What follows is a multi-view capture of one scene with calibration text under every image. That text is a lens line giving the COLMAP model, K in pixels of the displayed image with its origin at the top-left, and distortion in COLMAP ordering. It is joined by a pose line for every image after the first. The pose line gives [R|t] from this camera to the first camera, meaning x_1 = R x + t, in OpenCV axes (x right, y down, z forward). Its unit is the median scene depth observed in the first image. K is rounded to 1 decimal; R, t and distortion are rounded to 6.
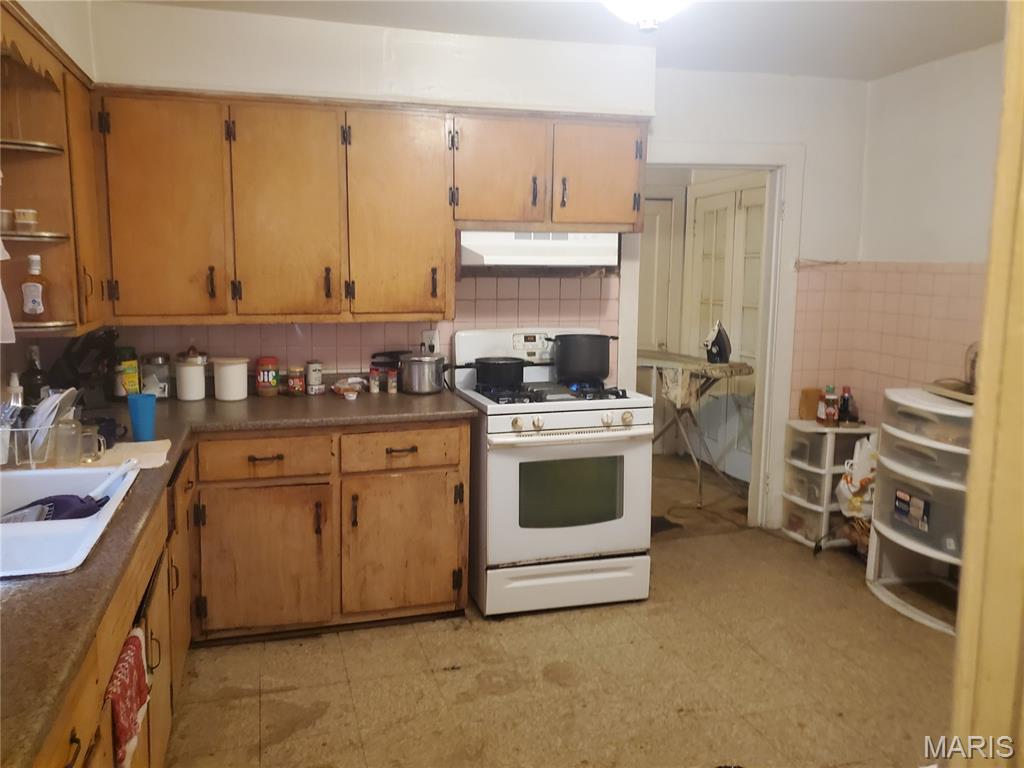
lens RADIAL K [[786.2, 0, 512.0], [0, 786.2, 384.0], [0, 0, 1]] dist [0.009449, 0.001791]
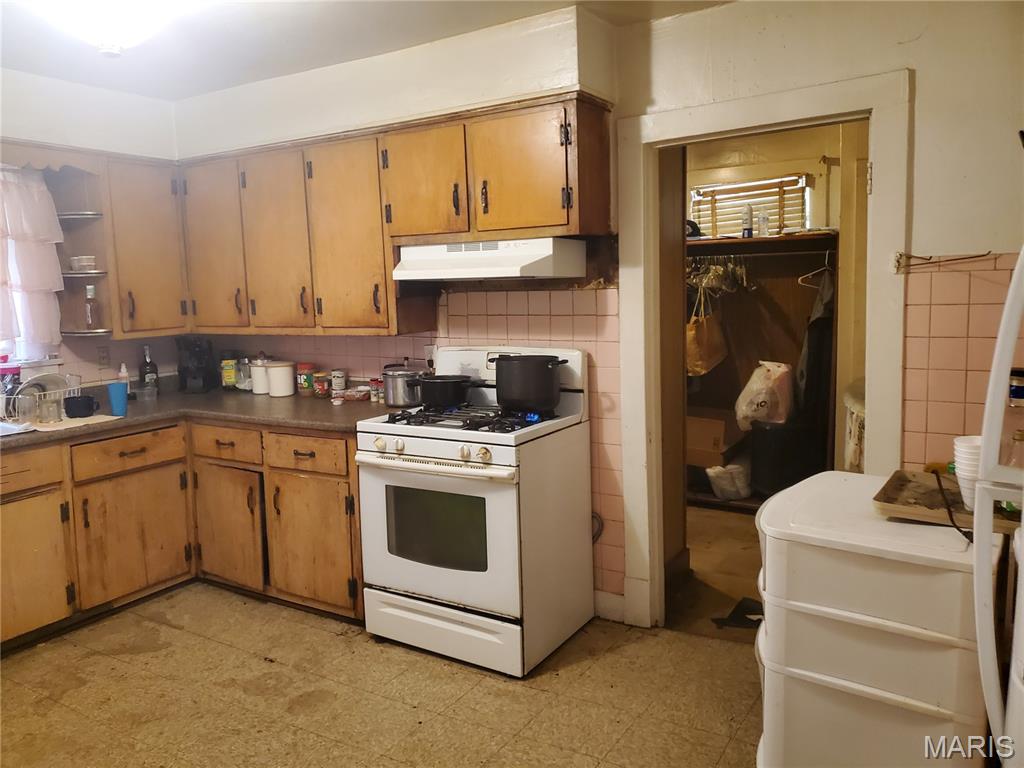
lens RADIAL K [[800.5, 0, 512.0], [0, 800.5, 384.0], [0, 0, 1]] dist [-0.013992, 0.039130]
pose [[0.660456, 0.070987, -0.747501, 0.832989], [-0.080568, 0.996473, 0.023445, -0.058443], [0.746529, 0.044740, 0.663847, 0.455536]]
